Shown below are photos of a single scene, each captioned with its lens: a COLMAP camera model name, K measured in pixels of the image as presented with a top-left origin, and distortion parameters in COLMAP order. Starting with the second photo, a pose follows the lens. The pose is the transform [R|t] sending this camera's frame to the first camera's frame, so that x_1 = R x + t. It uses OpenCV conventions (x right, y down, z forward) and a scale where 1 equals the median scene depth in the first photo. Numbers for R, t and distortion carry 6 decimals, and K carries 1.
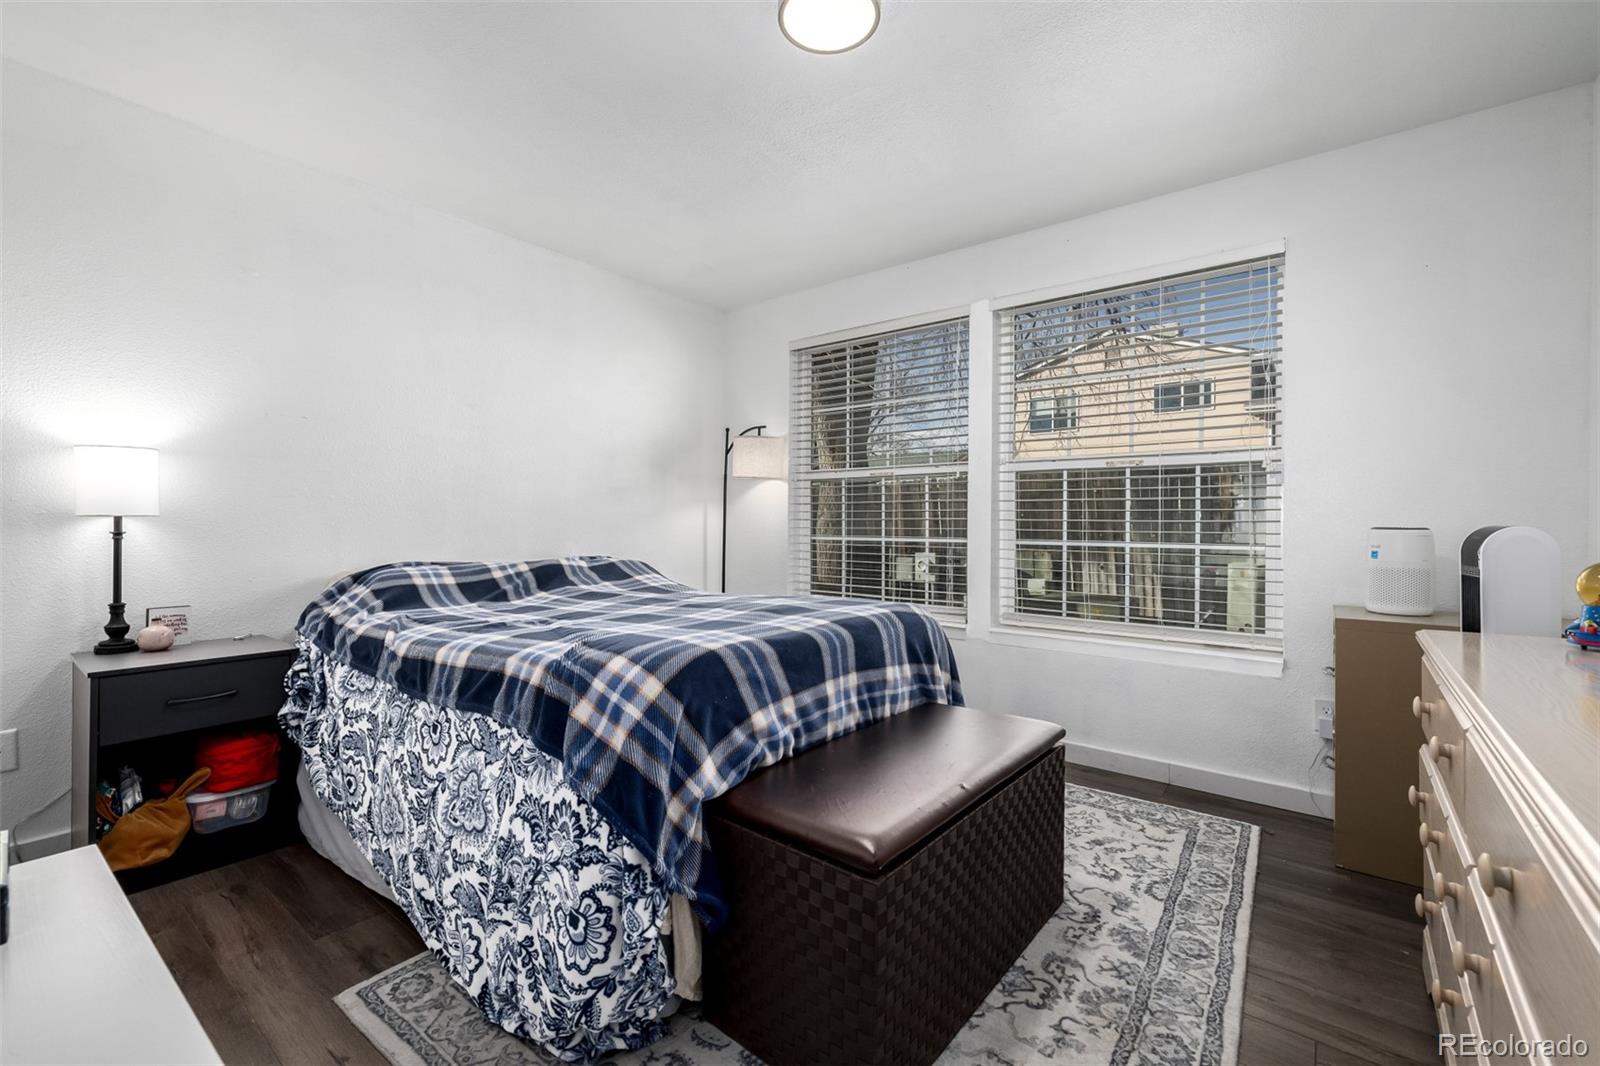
lens RADIAL K [[670.0, 0, 806.0], [0, 670.0, 527.0], [0, 0, 1]] dist [-0.002597, 0.000089]
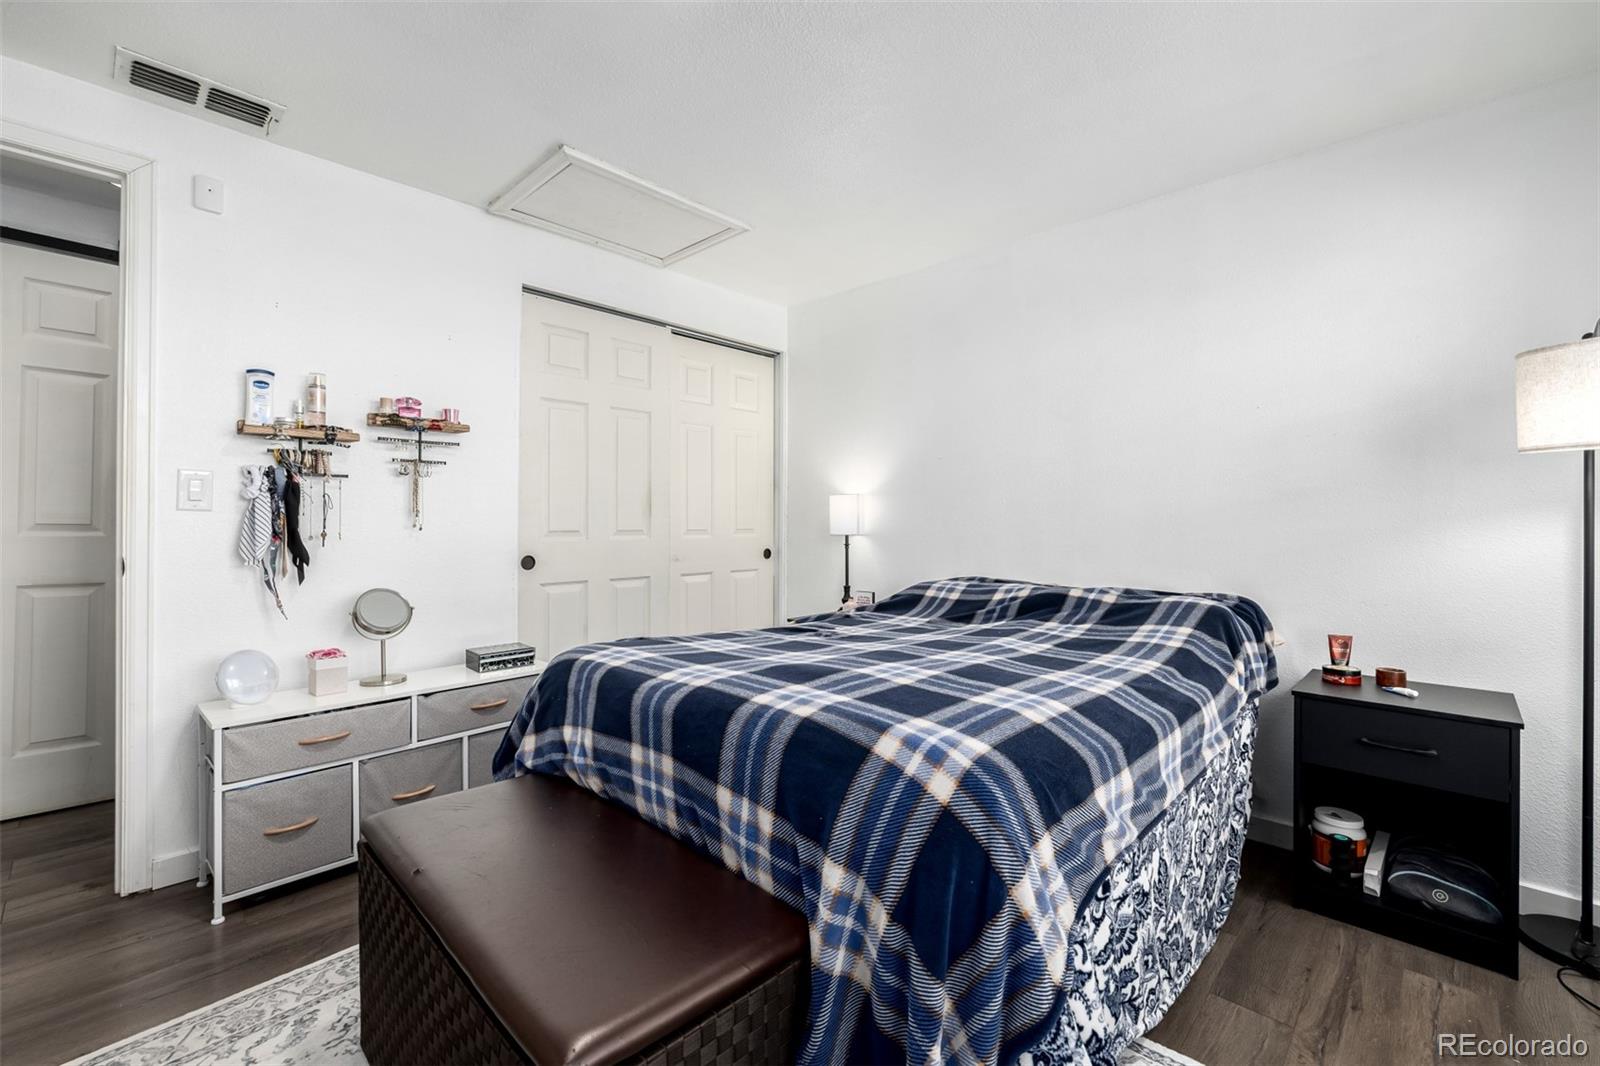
lens RADIAL K [[670.0, 0, 806.0], [0, 670.0, 527.0], [0, 0, 1]] dist [-0.002597, 0.000089]
pose [[-0.094548, -0.005174, -0.995507, 0.695609], [-0.002532, 0.999985, -0.004957, -0.028066], [0.995517, 0.002052, -0.094560, 1.069327]]
